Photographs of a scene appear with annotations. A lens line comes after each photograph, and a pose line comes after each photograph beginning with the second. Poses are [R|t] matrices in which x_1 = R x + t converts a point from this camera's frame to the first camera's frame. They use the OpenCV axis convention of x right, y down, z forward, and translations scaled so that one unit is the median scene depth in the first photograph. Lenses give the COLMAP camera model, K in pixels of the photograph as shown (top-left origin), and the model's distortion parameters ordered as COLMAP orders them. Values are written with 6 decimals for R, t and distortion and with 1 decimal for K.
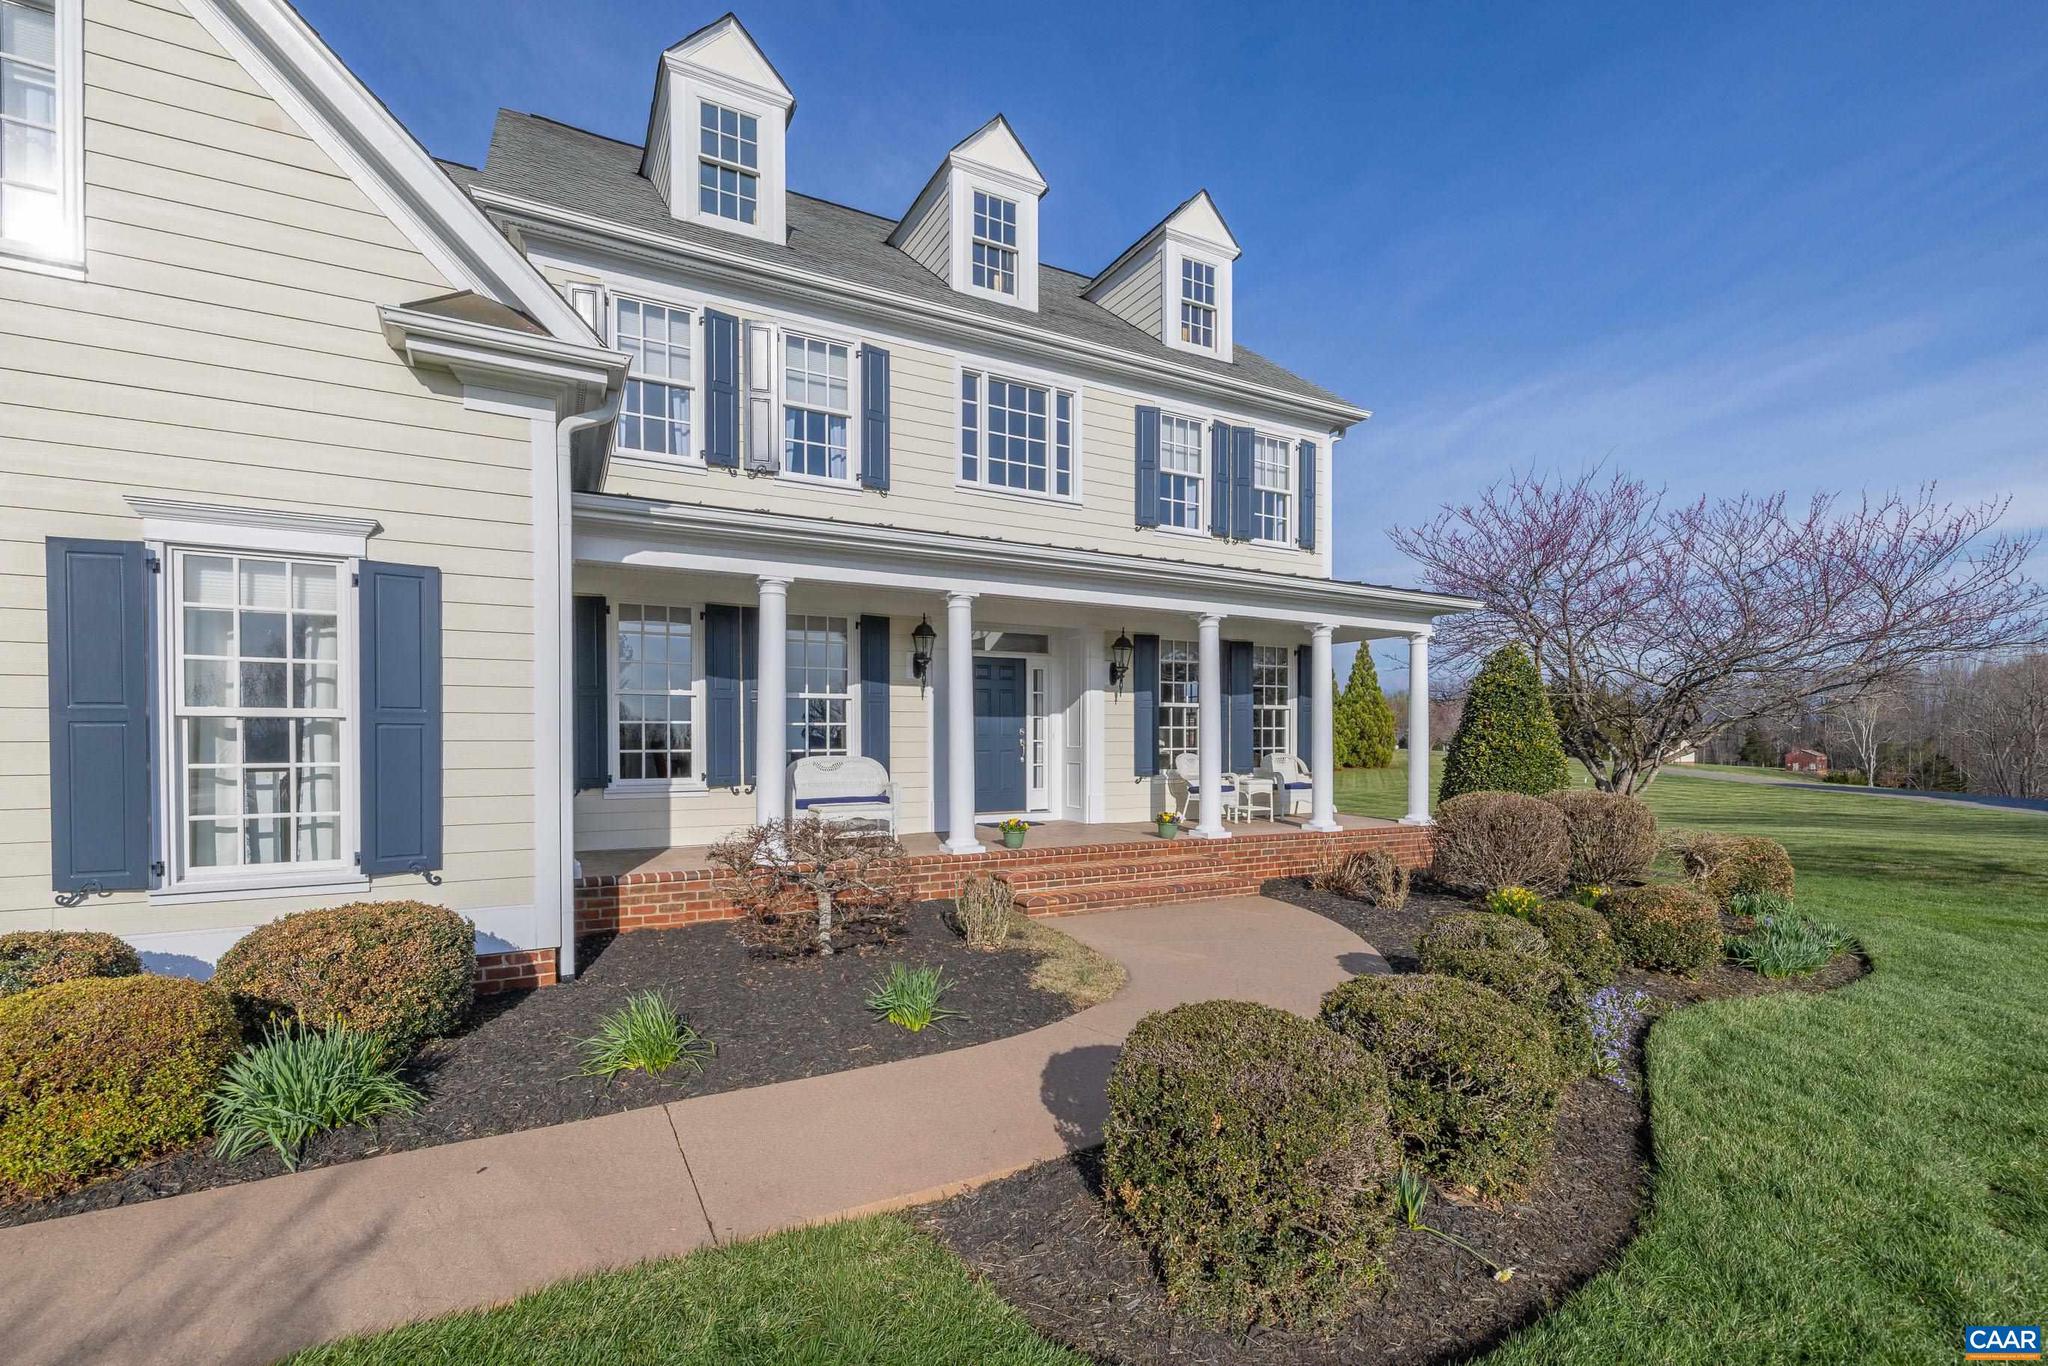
lens RADIAL K [[881.0, 0, 1021.6], [0, 881.0, 754.5], [0, 0, 1]] dist [0.003435, 0.000302]
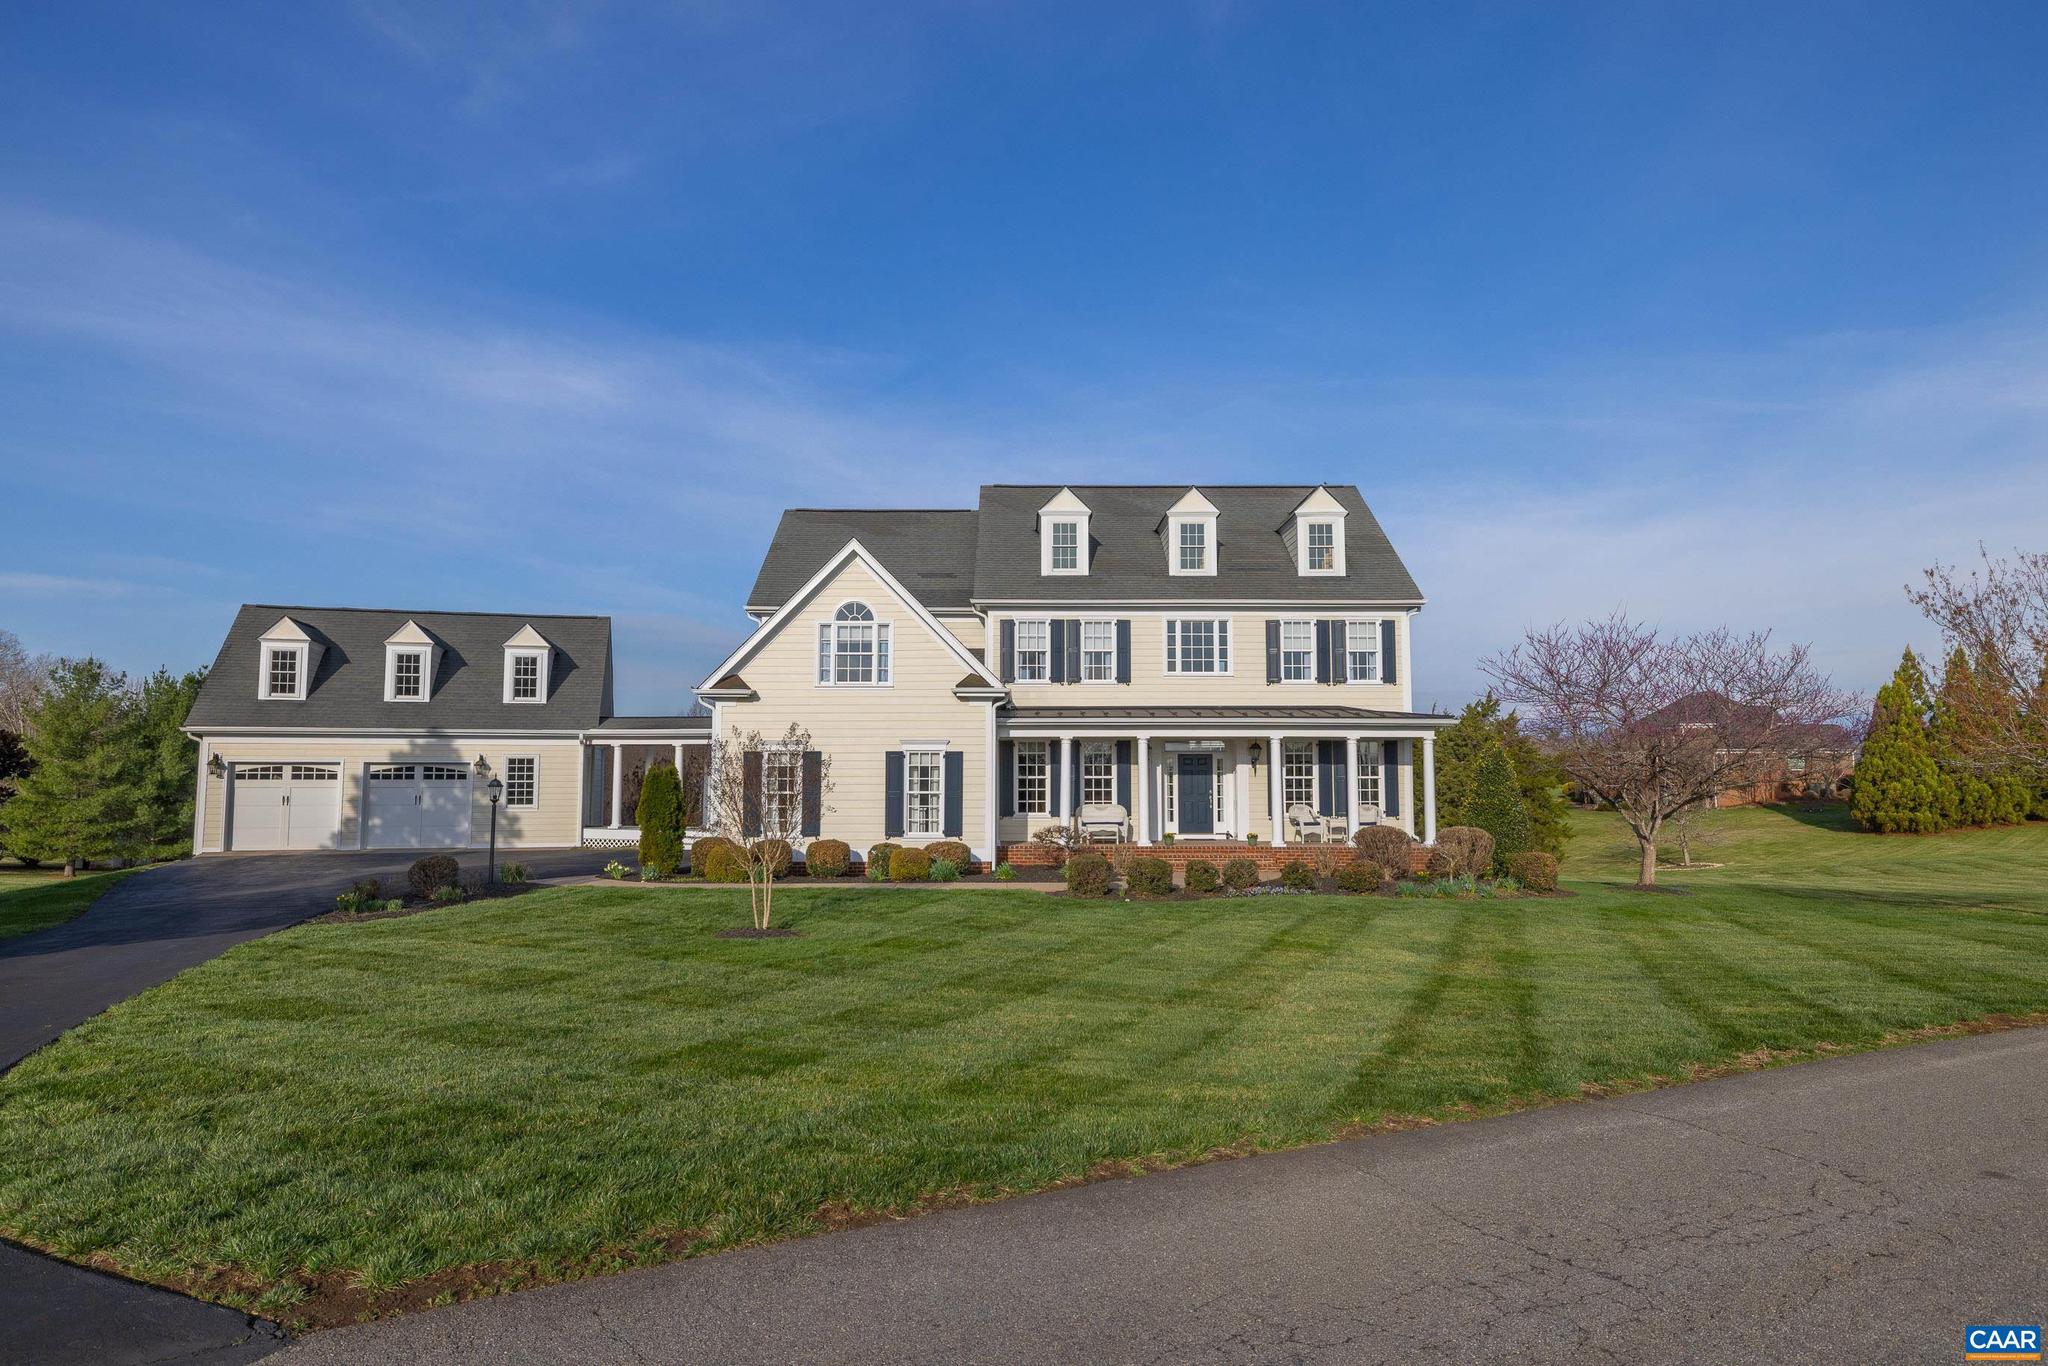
lens RADIAL K [[1165.0, 0, 1038.4], [0, 1165.0, 688.7], [0, 0, 1]] dist [-0.018377, -0.000194]
pose [[0.889230, -0.032106, -0.456333, 0.919891], [-0.007355, 0.996402, -0.084436, -0.035345], [0.457402, 0.078440, 0.885794, -1.588686]]
